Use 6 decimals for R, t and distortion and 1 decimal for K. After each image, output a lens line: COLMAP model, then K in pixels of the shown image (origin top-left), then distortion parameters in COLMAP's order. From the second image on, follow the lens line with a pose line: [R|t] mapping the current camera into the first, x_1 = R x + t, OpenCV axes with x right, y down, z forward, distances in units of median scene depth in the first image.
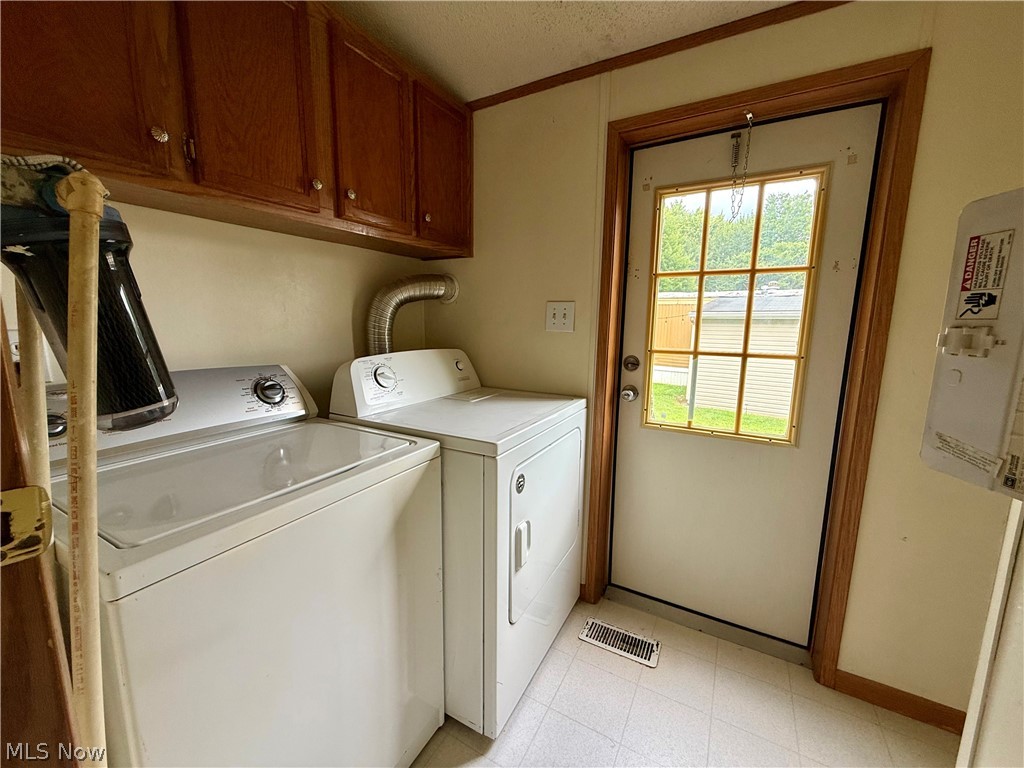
lens RADIAL K [[408.6, 0, 512.3], [0, 408.6, 383.1], [0, 0, 1]] dist [0.001460, -0.000751]
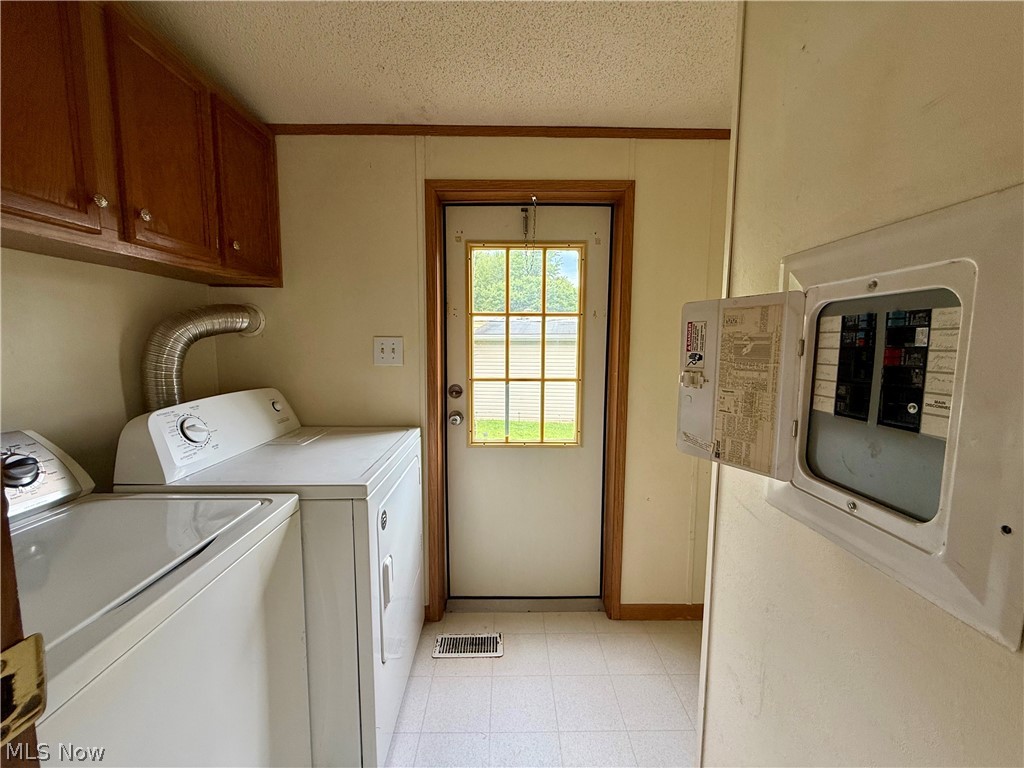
lens RADIAL K [[408.6, 0, 510.4], [0, 408.6, 382.6], [0, 0, 1]] dist [0.001460, -0.000751]
pose [[0.865257, -0.057187, 0.498055, -0.159995], [0.080973, 0.996370, -0.026269, -0.036243], [-0.494745, 0.063059, 0.866747, -0.053915]]
